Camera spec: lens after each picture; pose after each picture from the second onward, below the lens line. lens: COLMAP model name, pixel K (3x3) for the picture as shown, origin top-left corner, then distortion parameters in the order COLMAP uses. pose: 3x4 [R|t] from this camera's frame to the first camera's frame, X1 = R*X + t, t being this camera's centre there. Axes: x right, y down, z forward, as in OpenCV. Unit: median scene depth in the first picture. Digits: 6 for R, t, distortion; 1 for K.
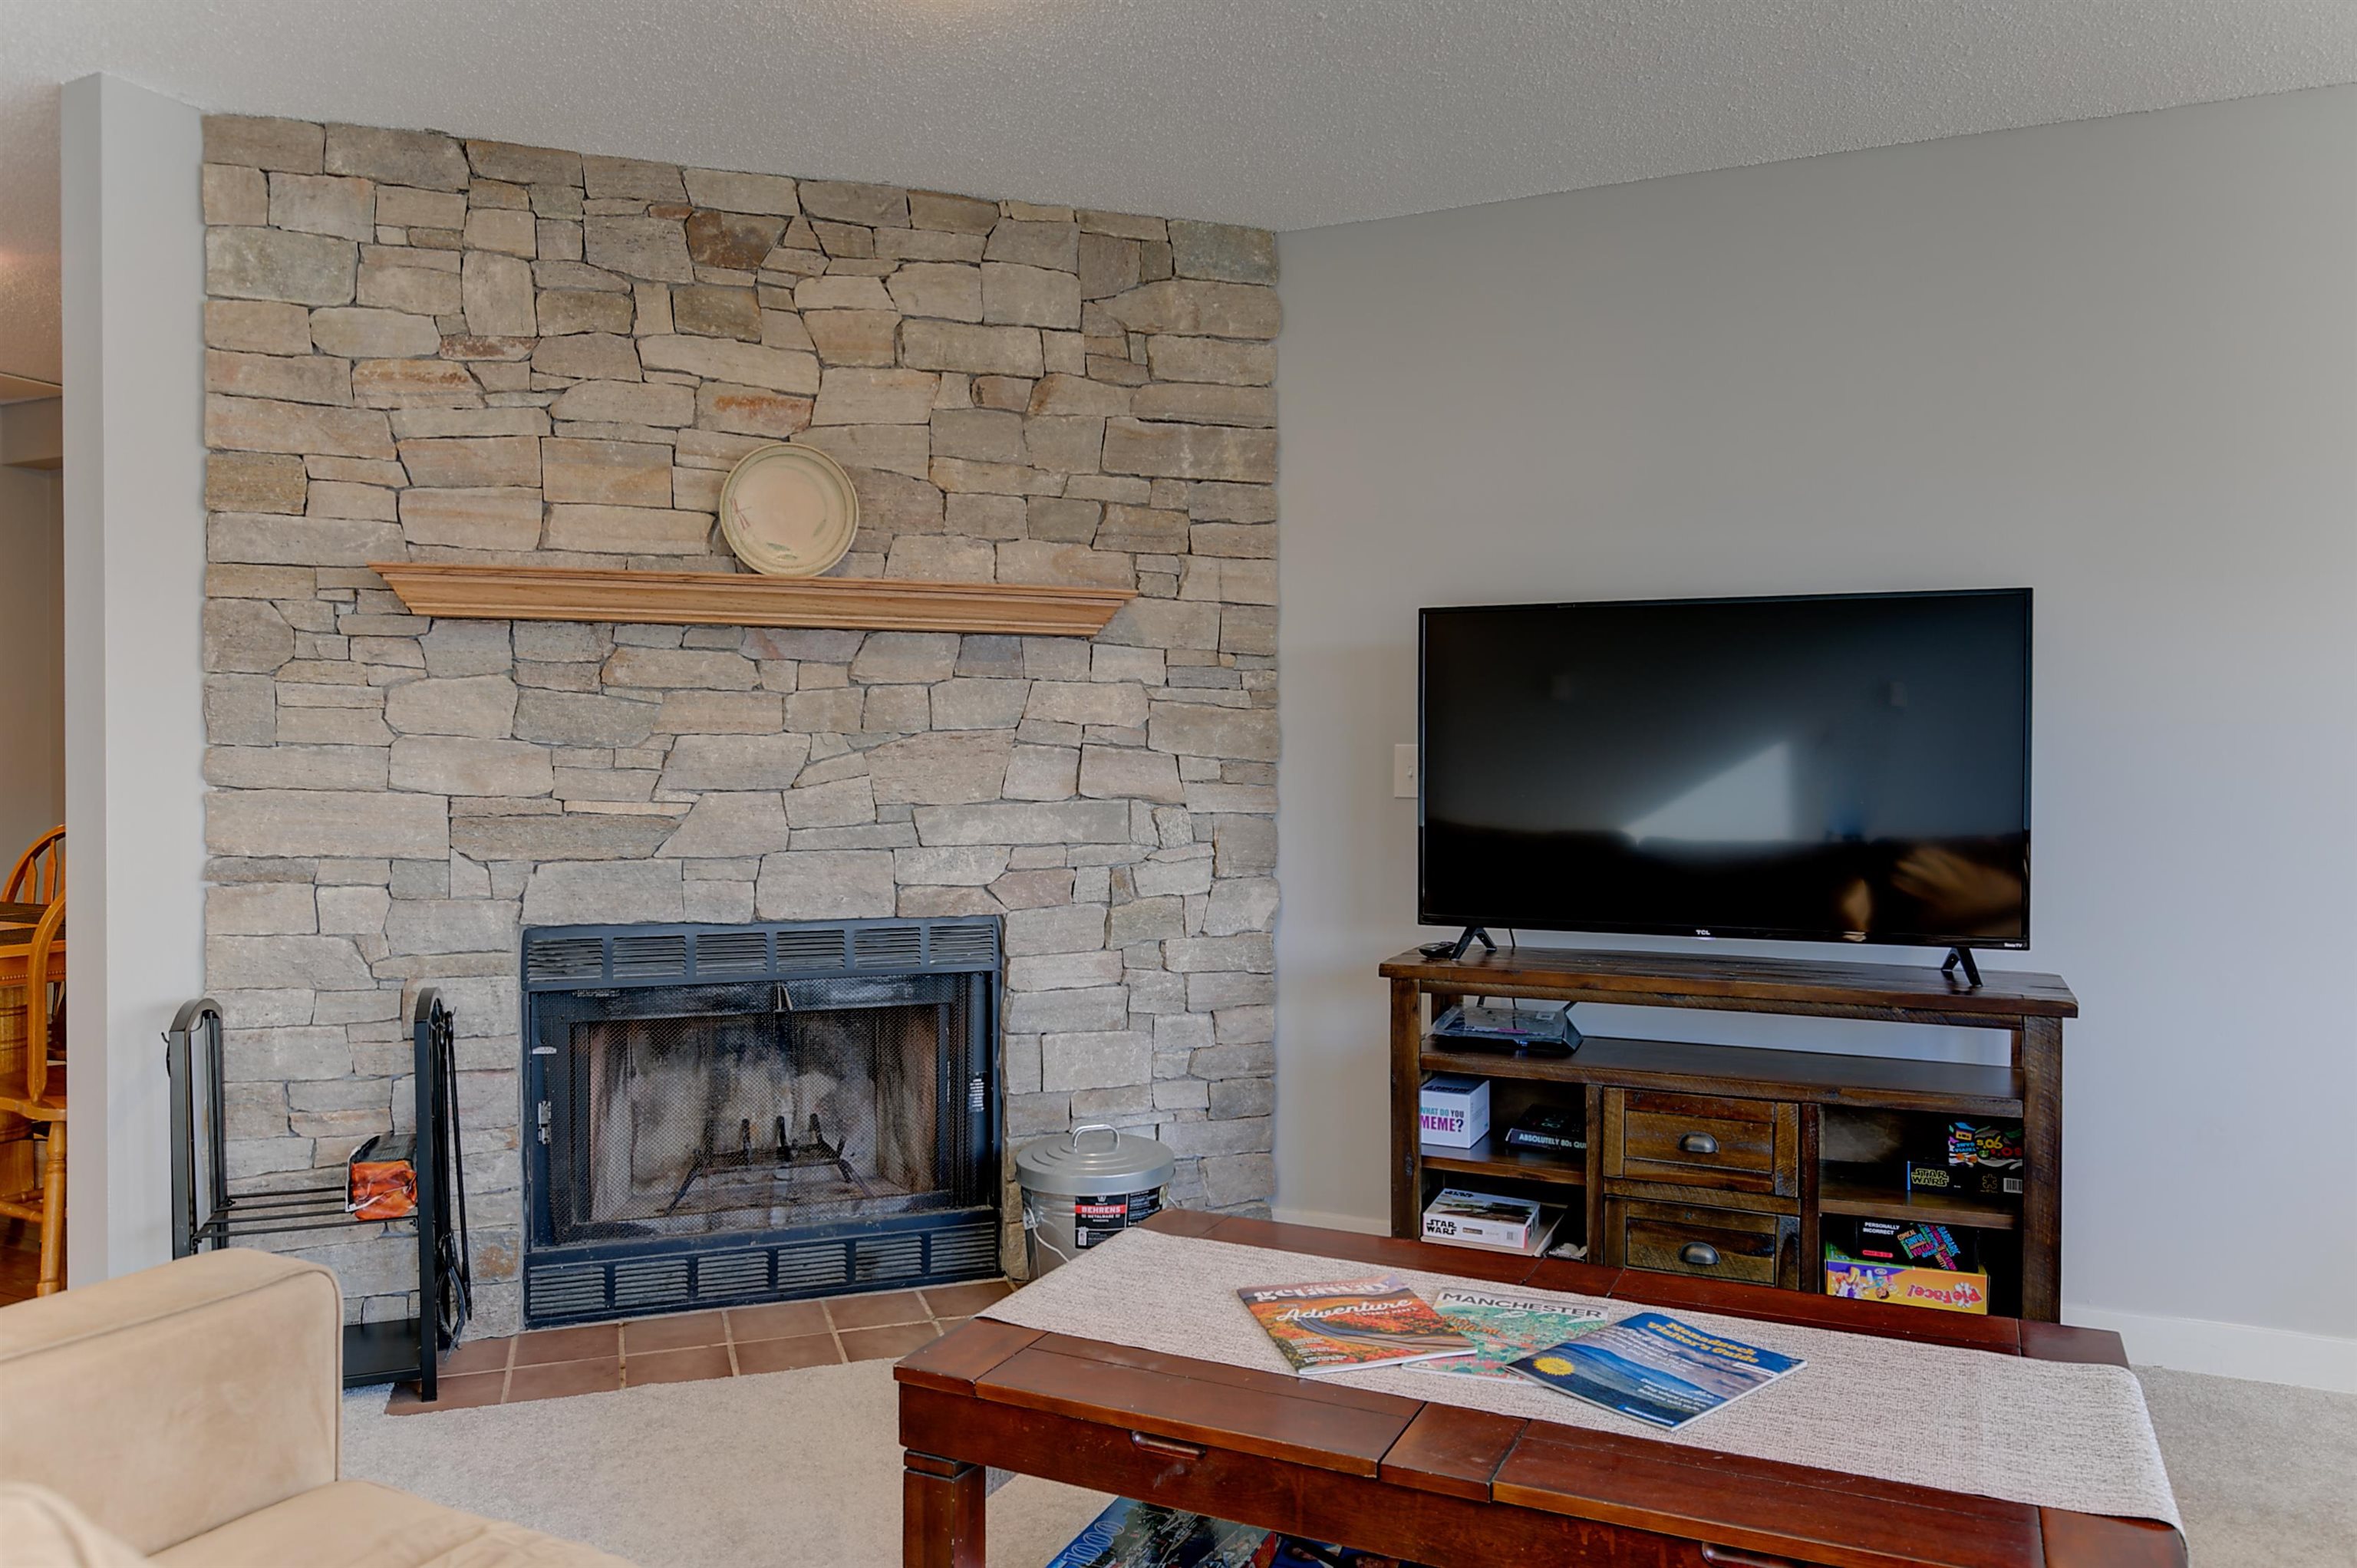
lens RADIAL K [[1609.8, 0, 1171.7], [0, 1609.8, 778.4], [0, 0, 1]] dist [0.017003, -0.033542]
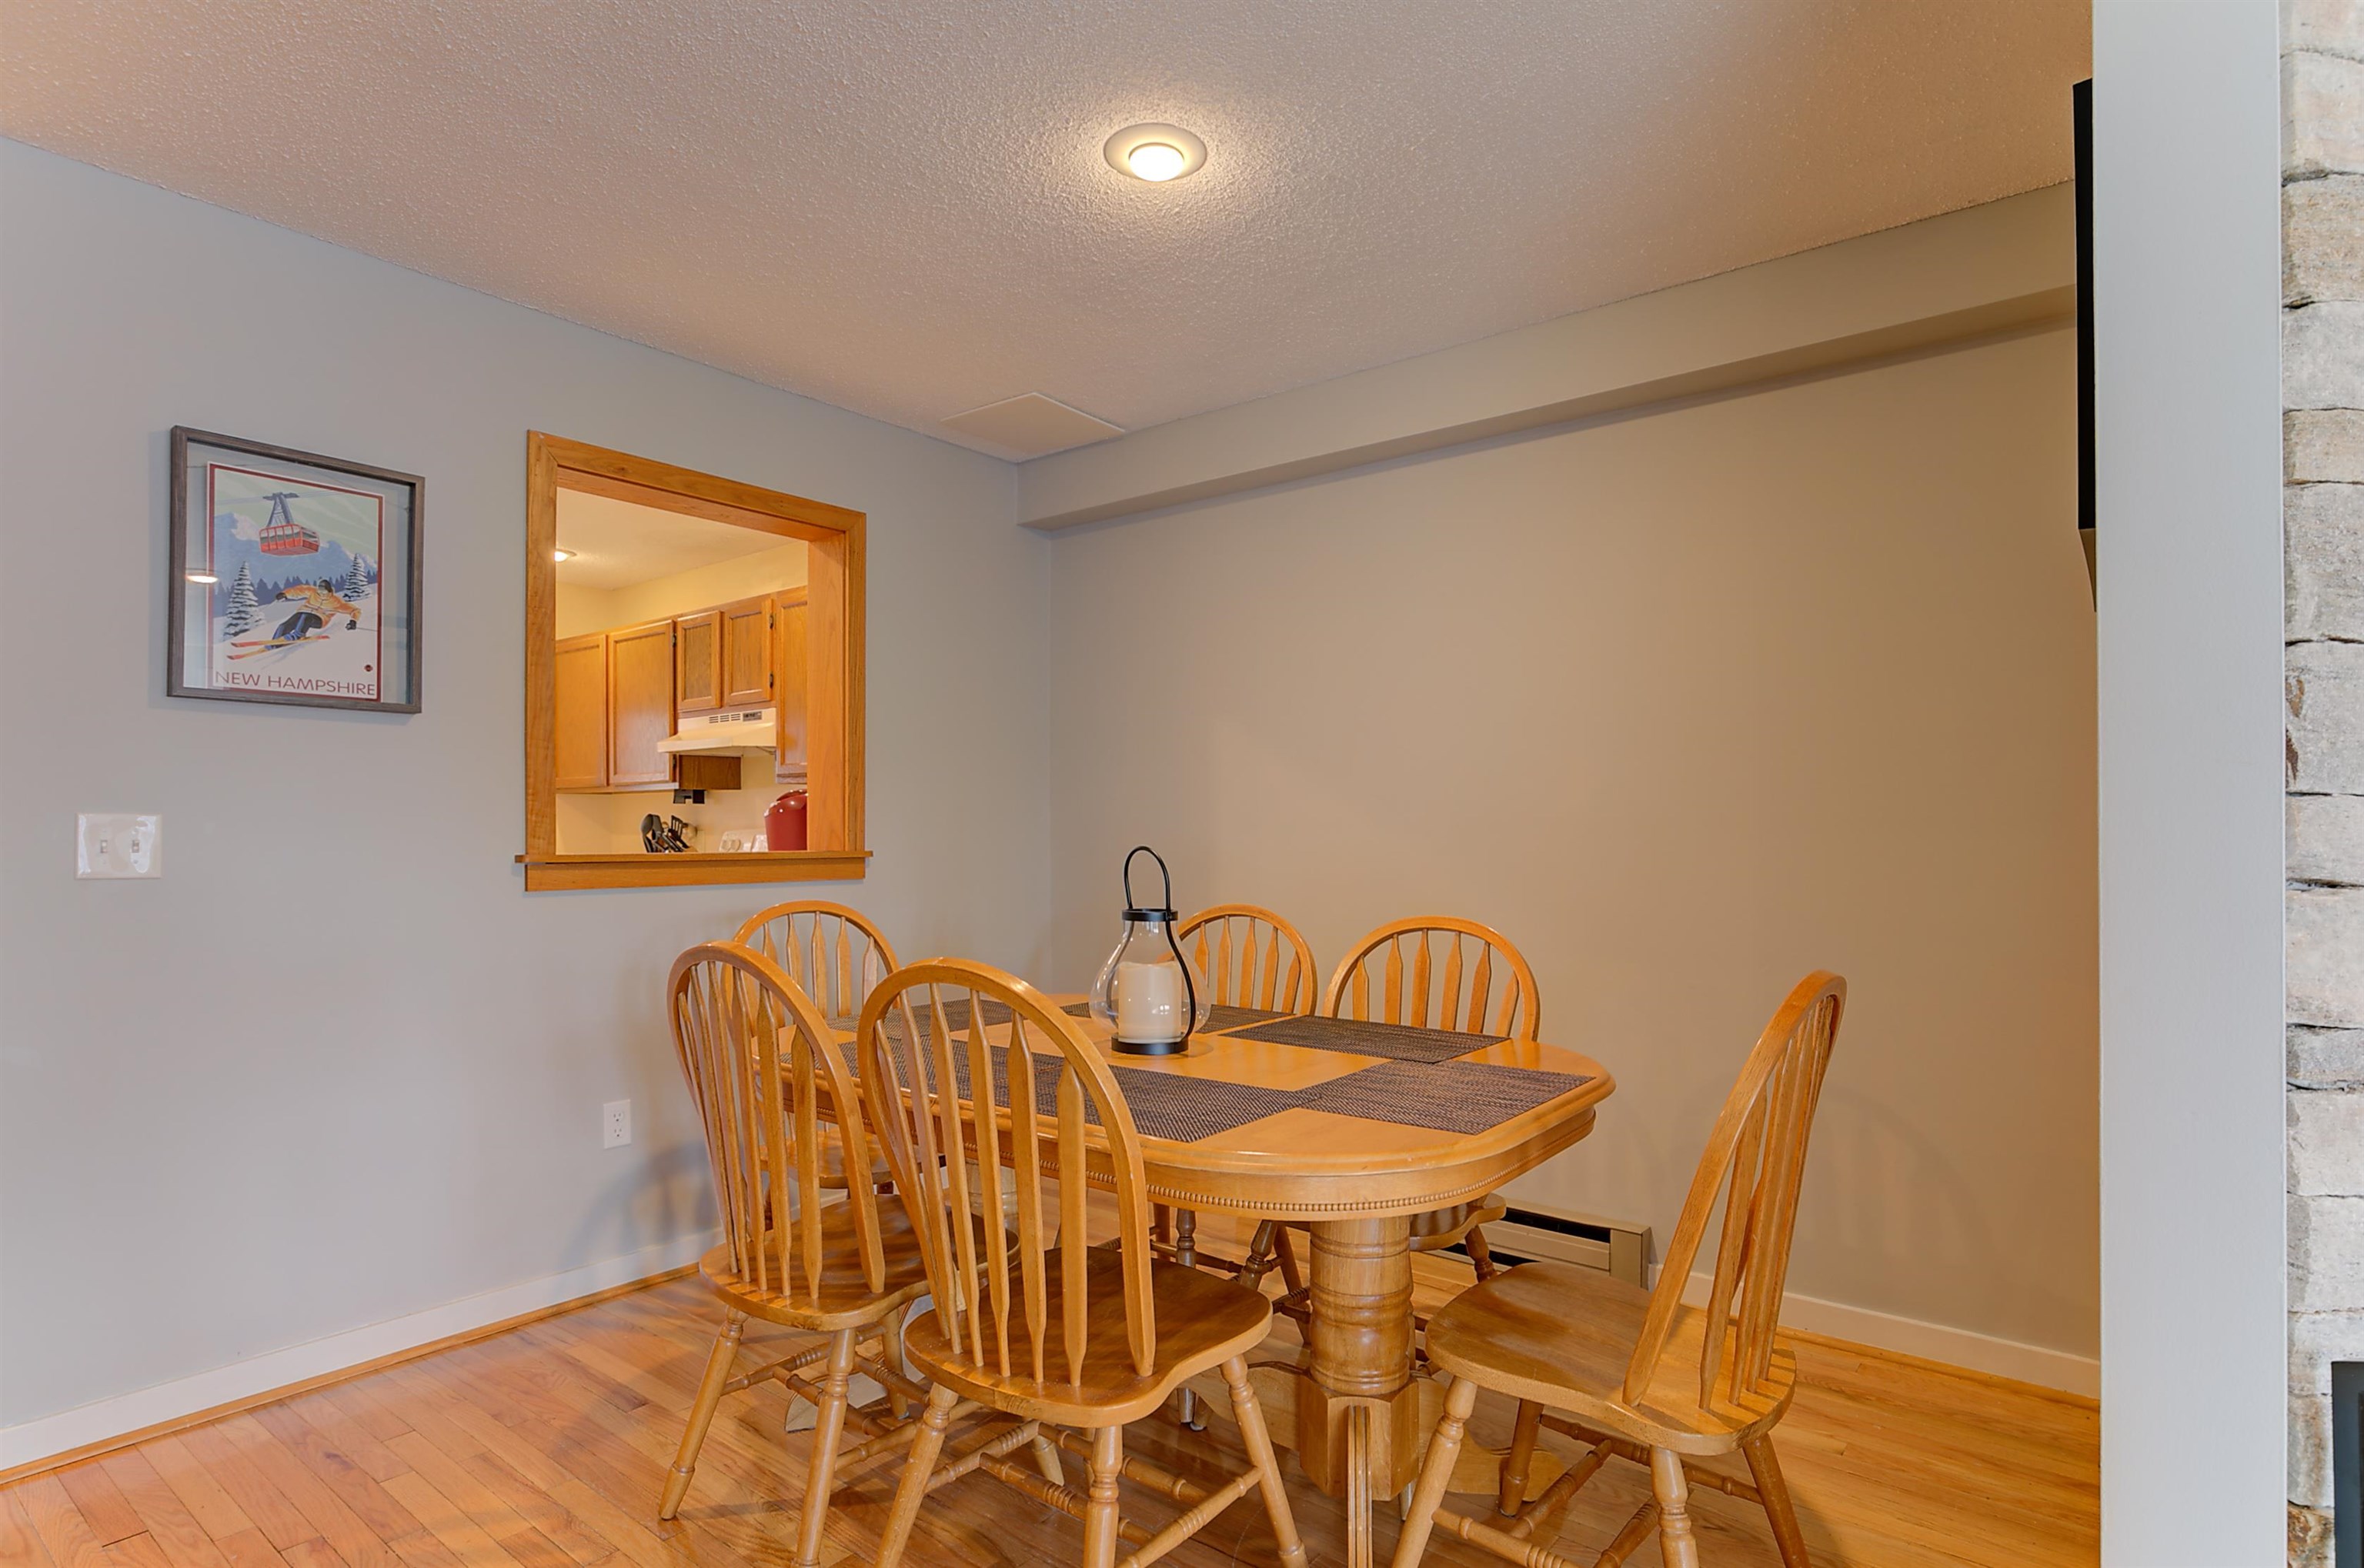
lens RADIAL K [[1218.3, 0, 1183.7], [0, 1218.3, 830.7], [0, 0, 1]] dist [-0.007070, 0.003373]
pose [[0.969965, -0.000595, -0.243244, -0.767832], [-0.001625, 0.999959, -0.008925, -0.005644], [0.243239, 0.009053, 0.969924, 0.533748]]
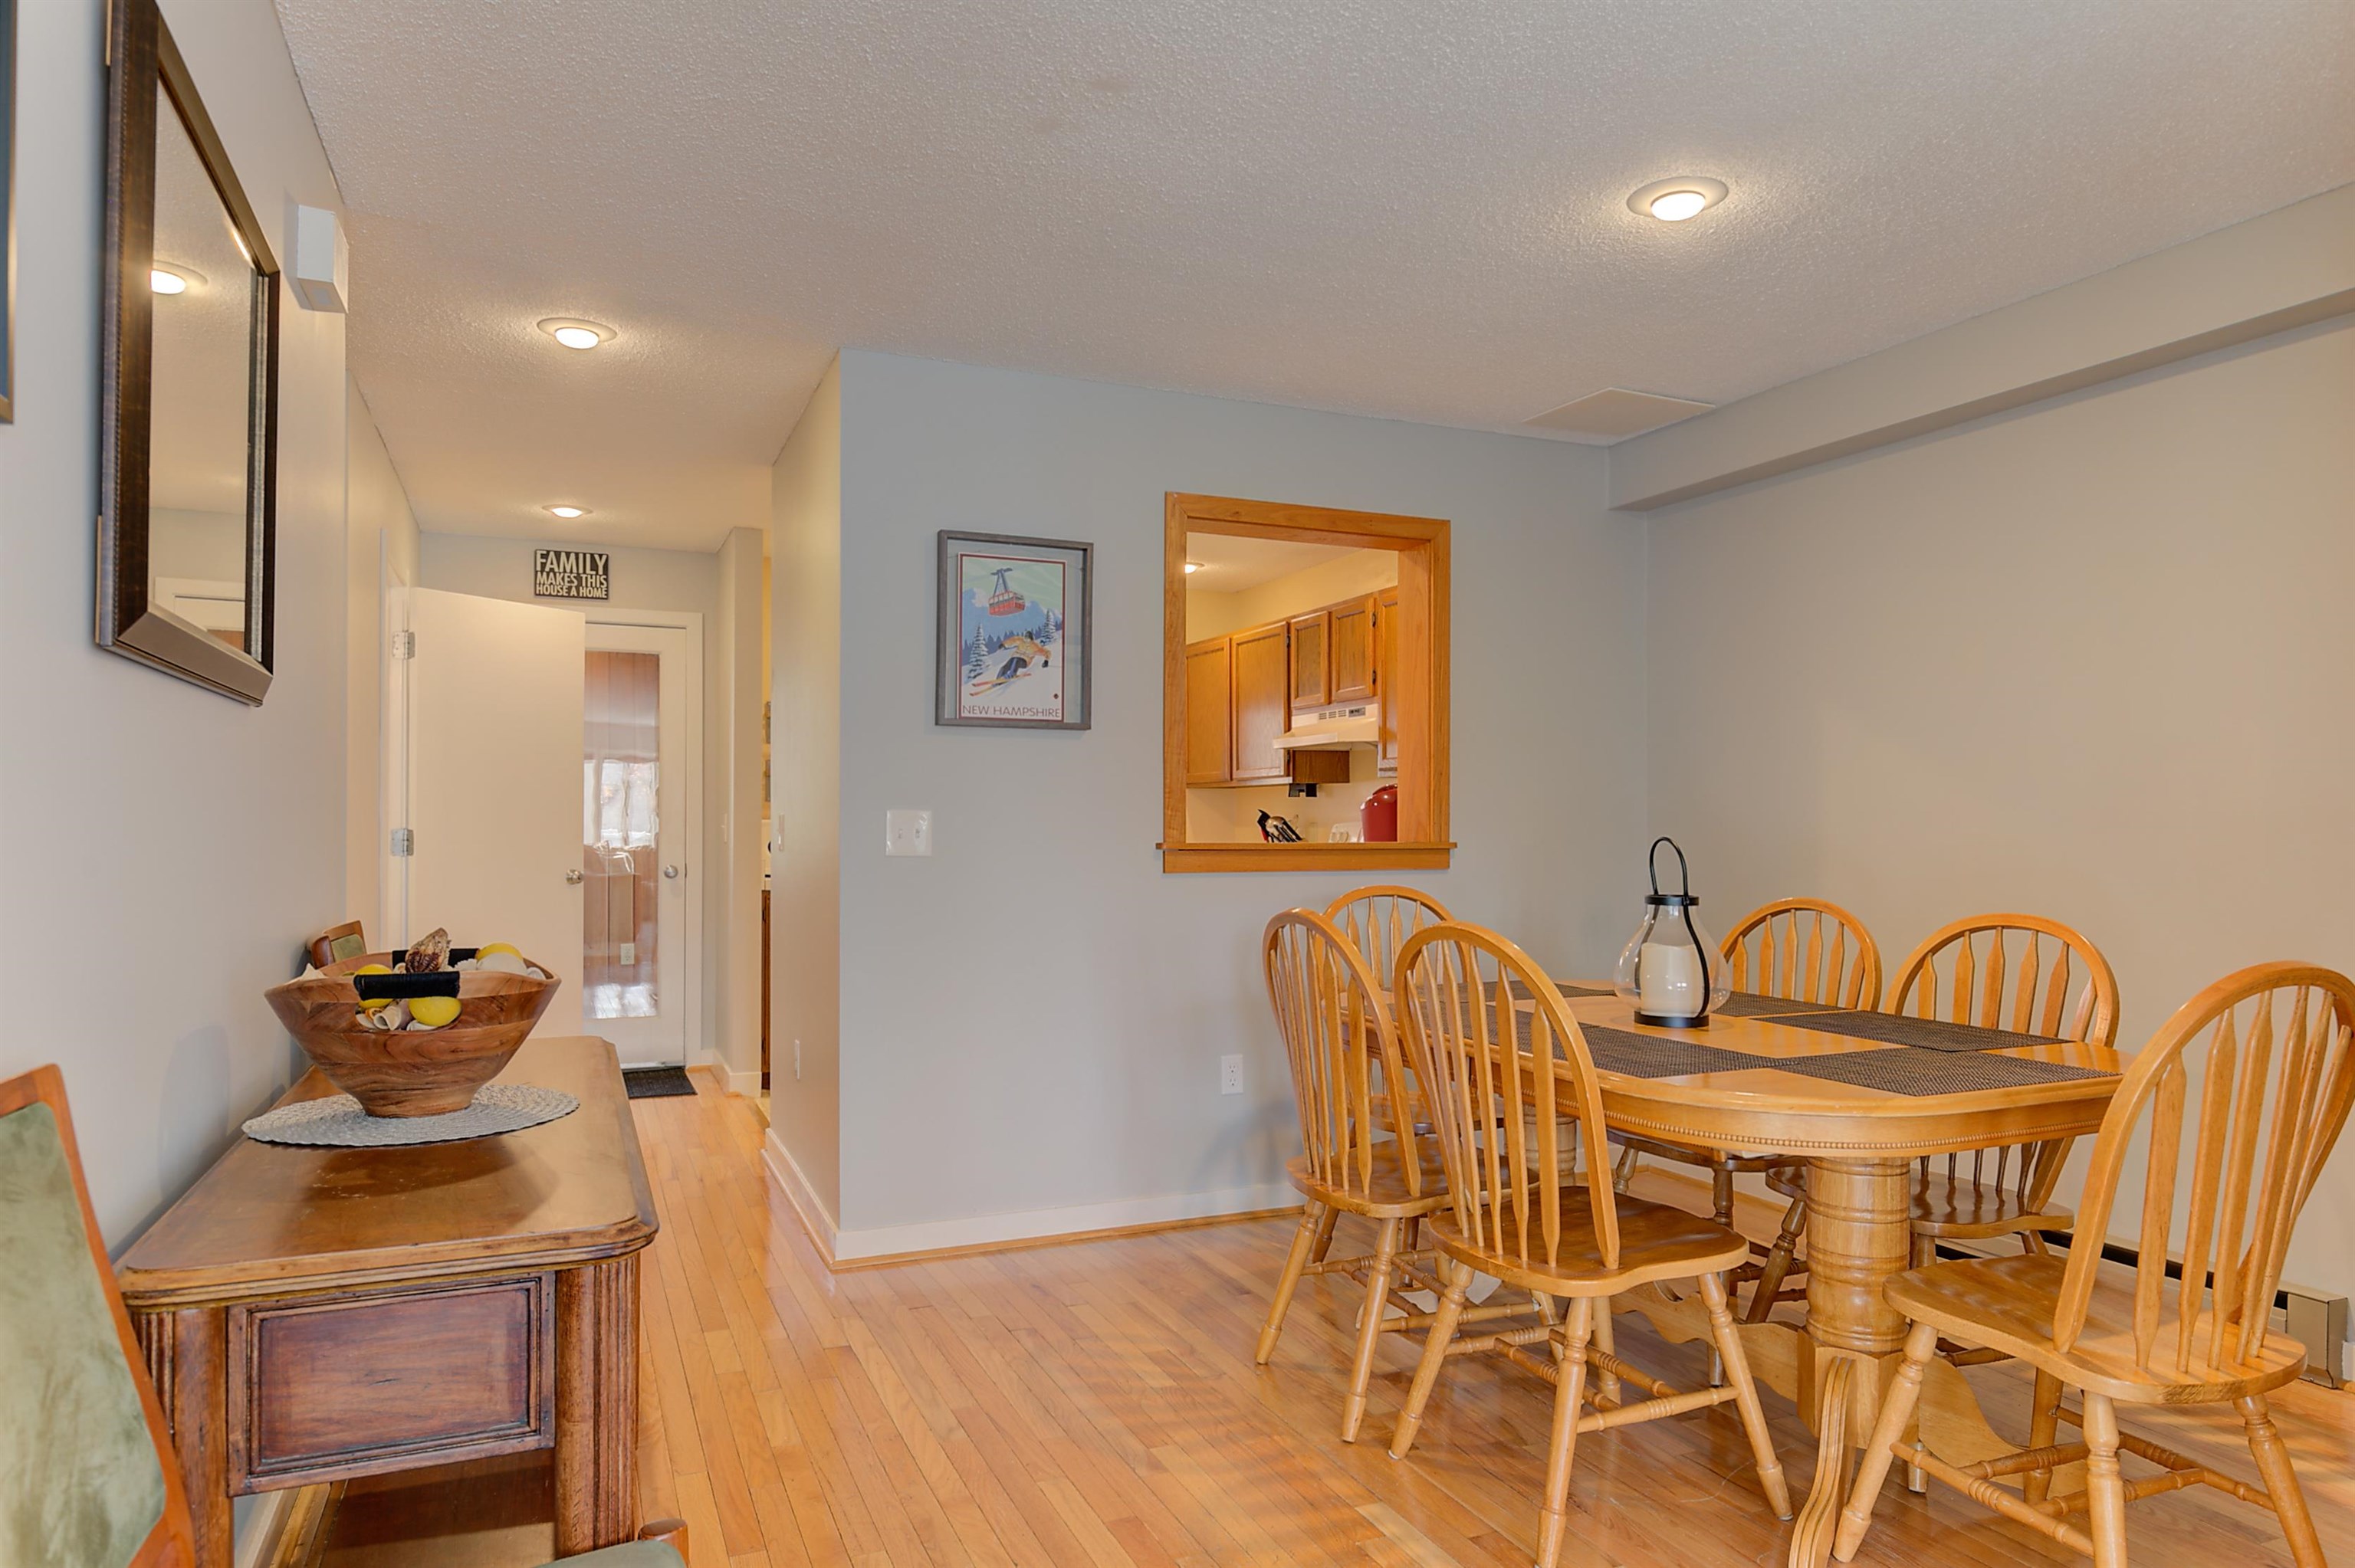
lens RADIAL K [[1452.7, 0, 1171.2], [0, 1452.7, 814.3], [0, 0, 1]] dist [0.001260, 0.000302]
pose [[0.741937, -0.003854, -0.670458, -0.588695], [-0.006882, 0.999887, -0.013363, -0.003116], [0.670434, 0.014529, 0.741827, 0.335352]]
